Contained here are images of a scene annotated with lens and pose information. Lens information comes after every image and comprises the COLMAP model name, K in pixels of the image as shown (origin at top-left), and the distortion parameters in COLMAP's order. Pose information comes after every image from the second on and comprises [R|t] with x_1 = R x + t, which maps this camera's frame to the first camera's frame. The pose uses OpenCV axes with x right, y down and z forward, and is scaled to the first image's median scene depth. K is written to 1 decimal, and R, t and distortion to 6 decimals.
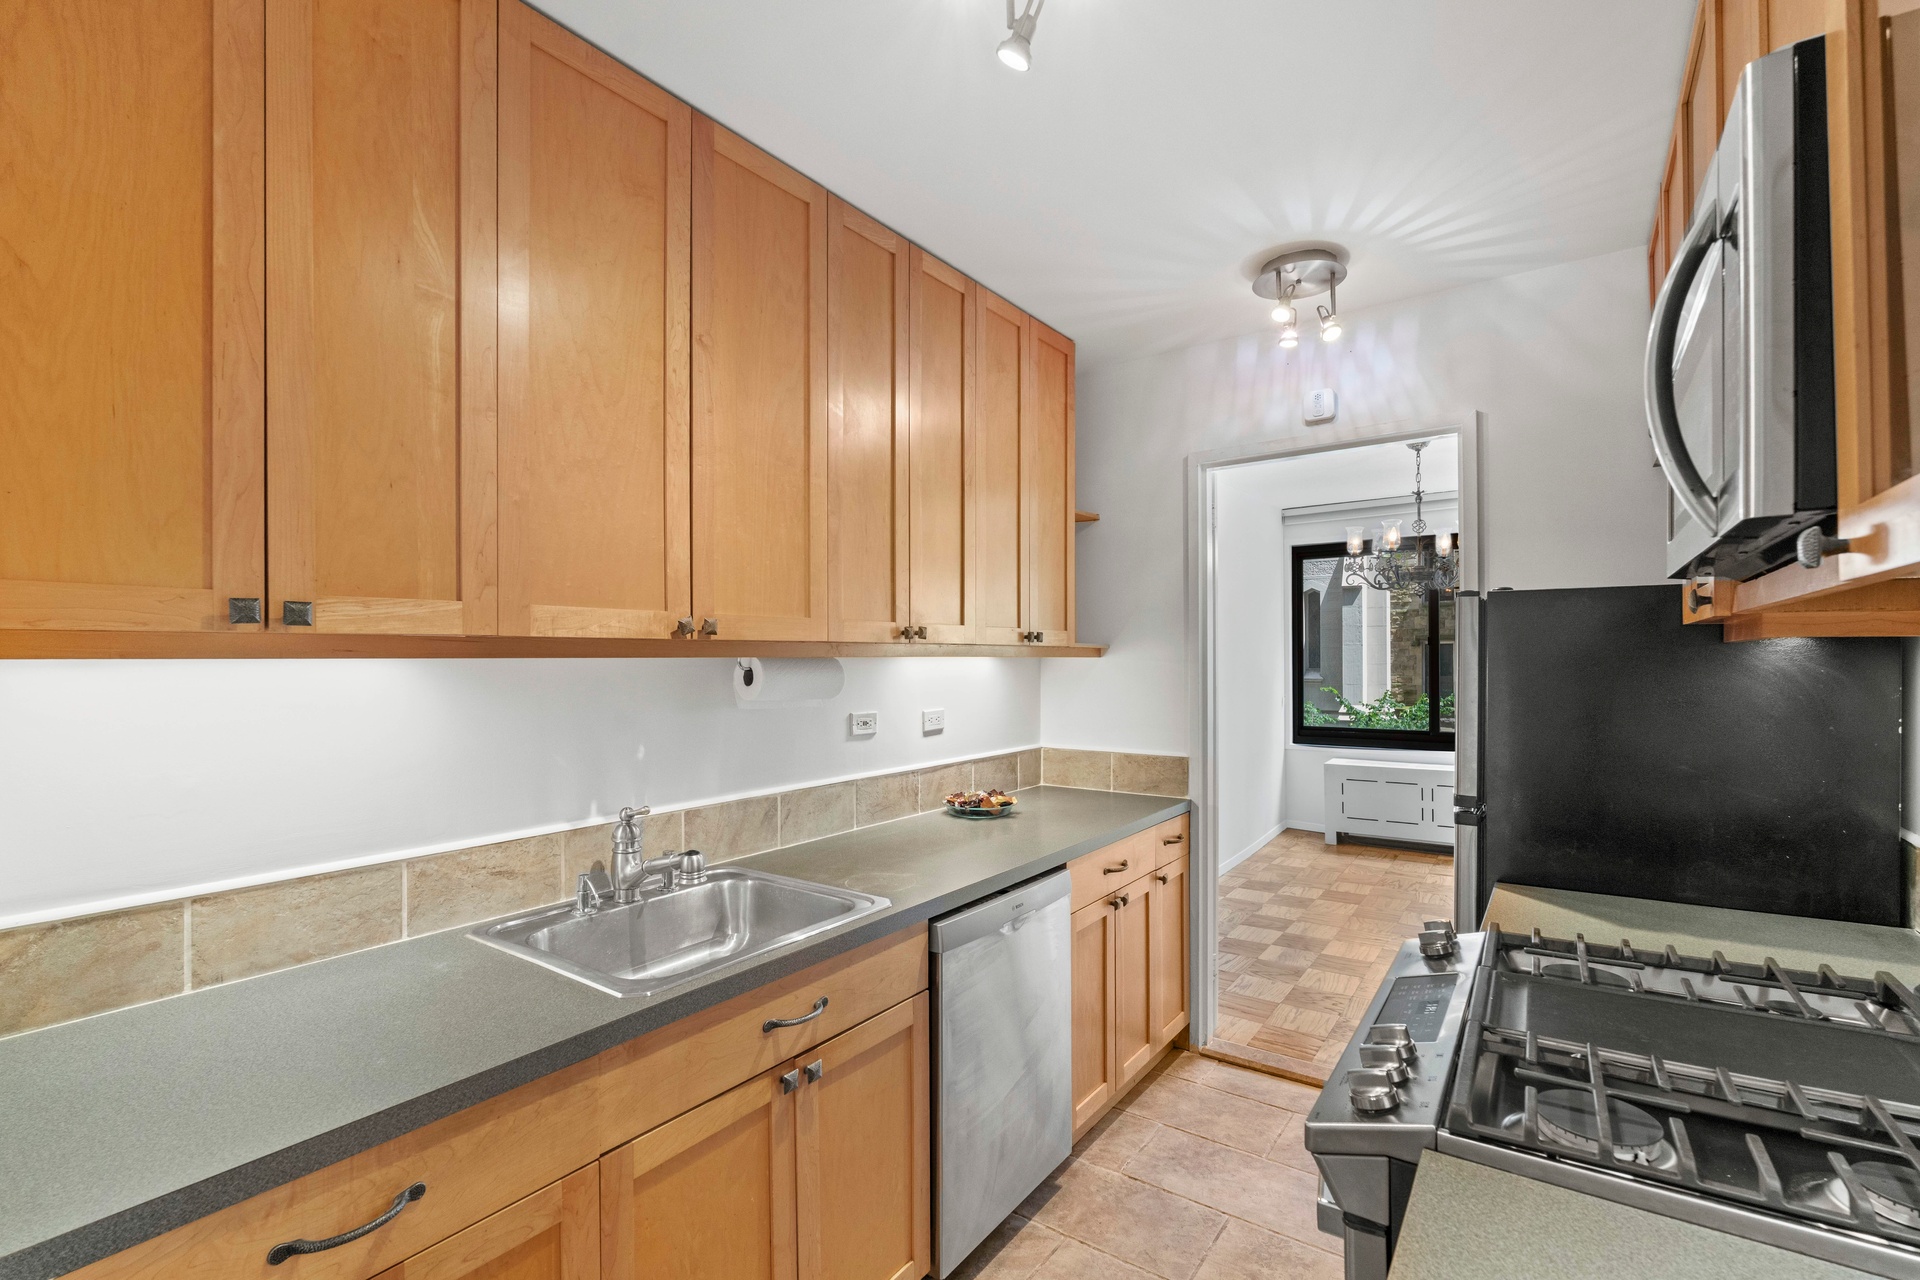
lens RADIAL K [[849.6, 0, 974.9], [0, 849.6, 651.1], [0, 0, 1]] dist [-0.001405, 0.000448]
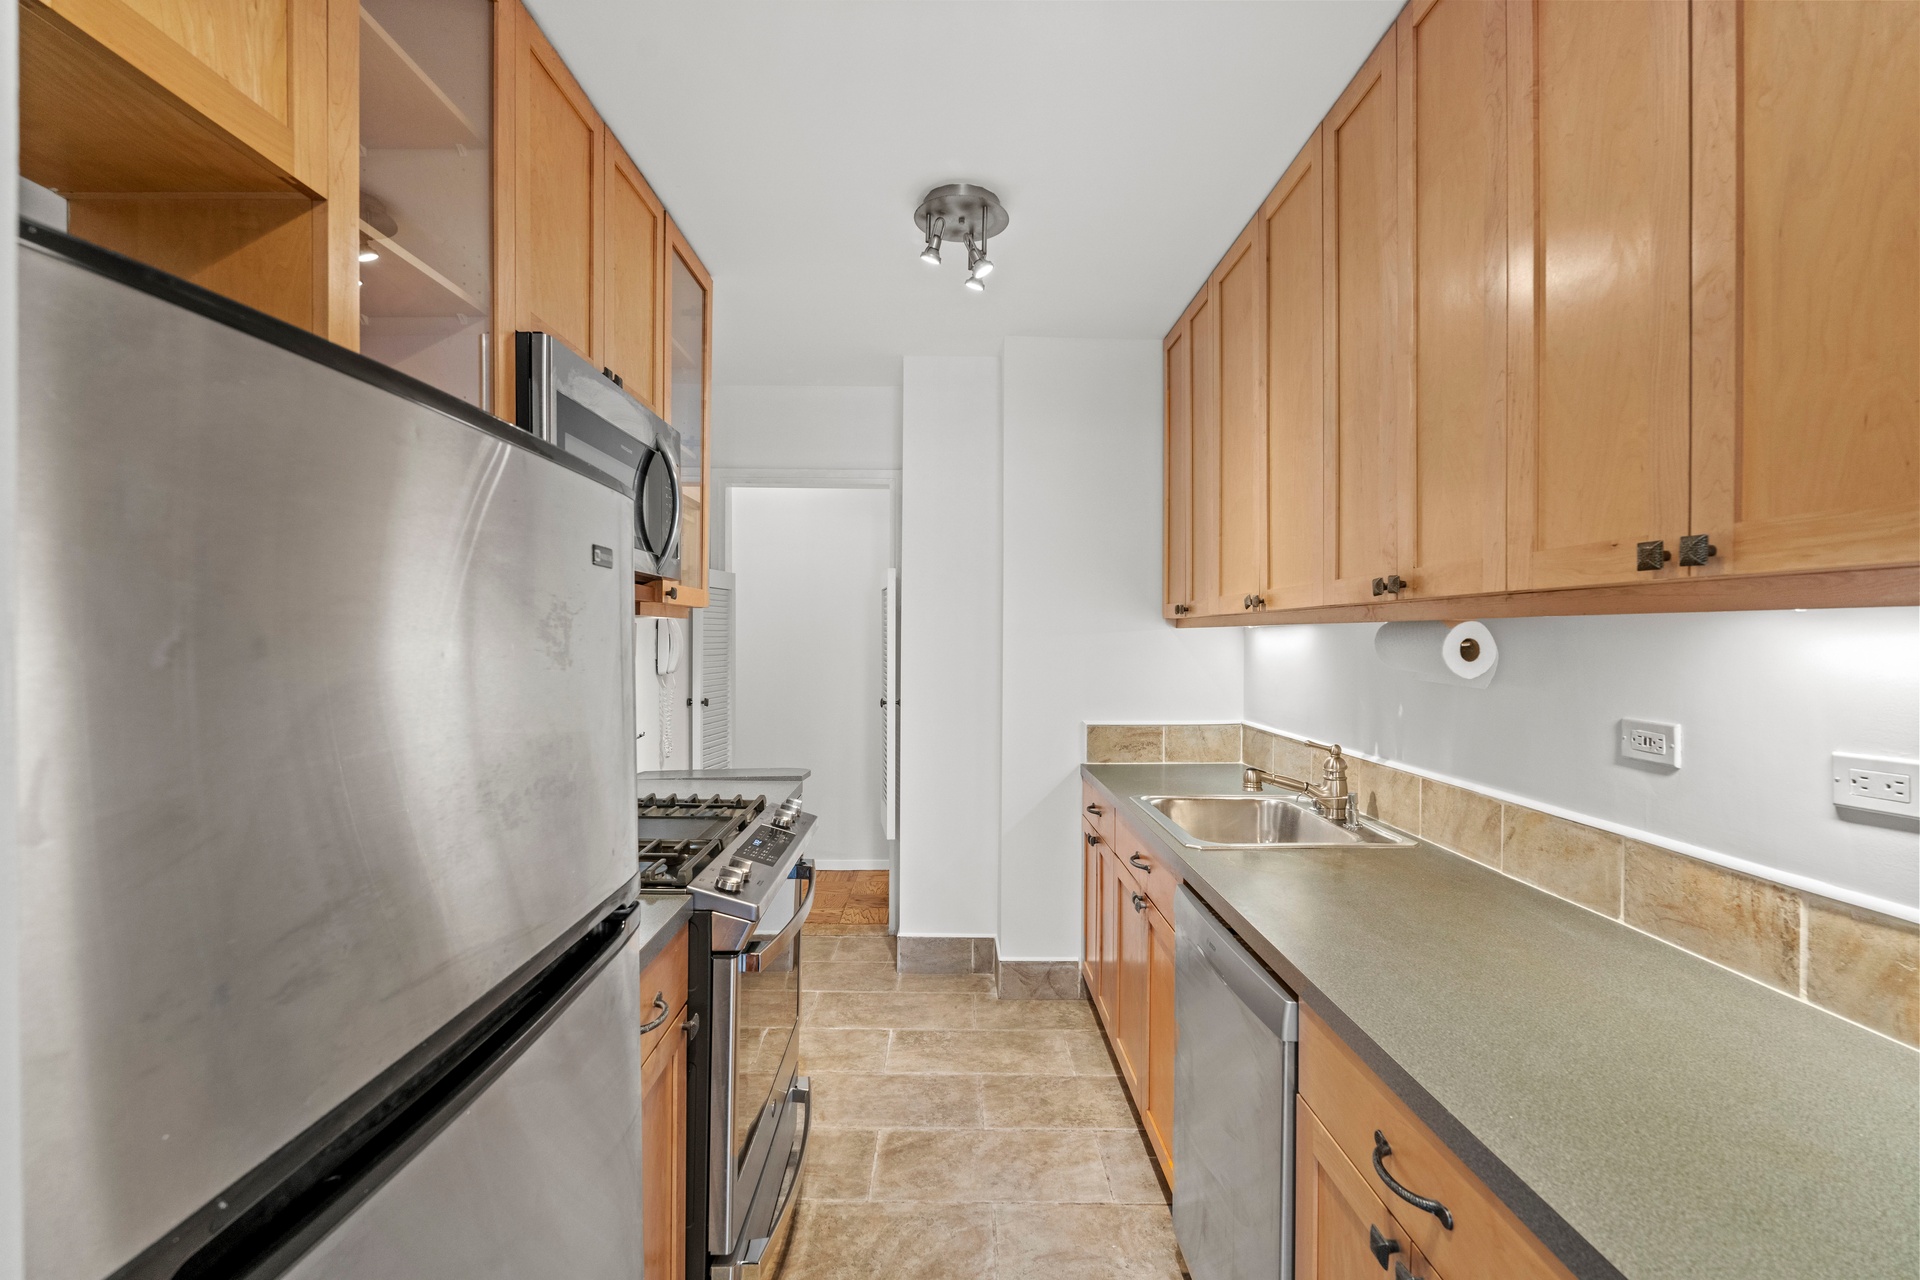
lens RADIAL K [[849.6, 0, 957.8], [0, 849.6, 643.5], [0, 0, 1]] dist [-0.001405, 0.000448]
pose [[-0.820454, 0.003773, -0.571701, 0.543275], [0.002973, 0.999993, 0.002333, 0.019495], [0.571705, 0.000214, -0.820459, 1.195999]]
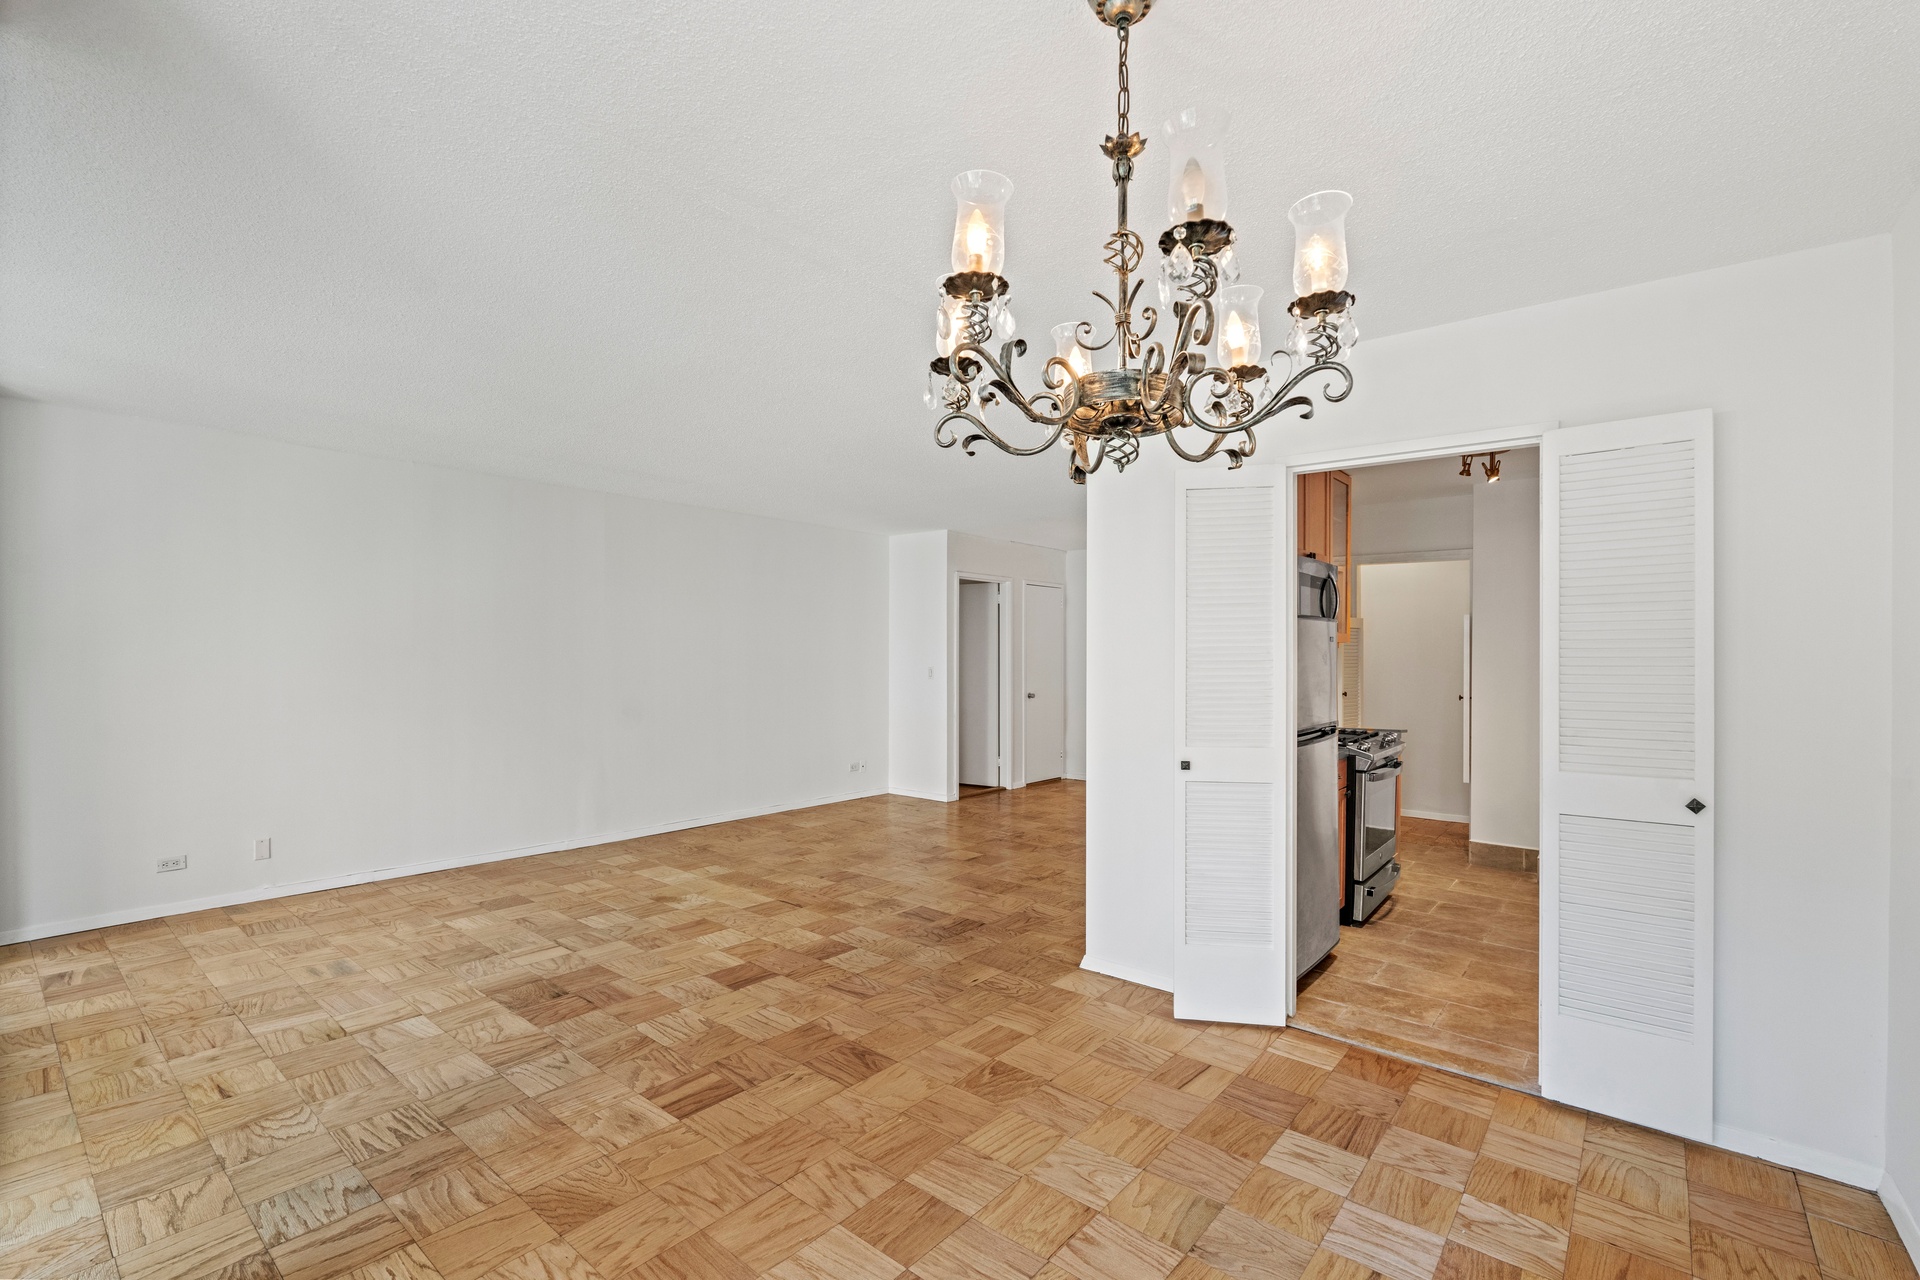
lens RADIAL K [[849.6, 0, 955.6], [0, 849.6, 651.6], [0, 0, 1]] dist [-0.001405, 0.000448]
pose [[-0.995705, 0.000753, 0.092580, 0.741370], [0.000817, 0.999999, 0.000655, 0.008194], [-0.092580, 0.000728, -0.995705, 1.725610]]
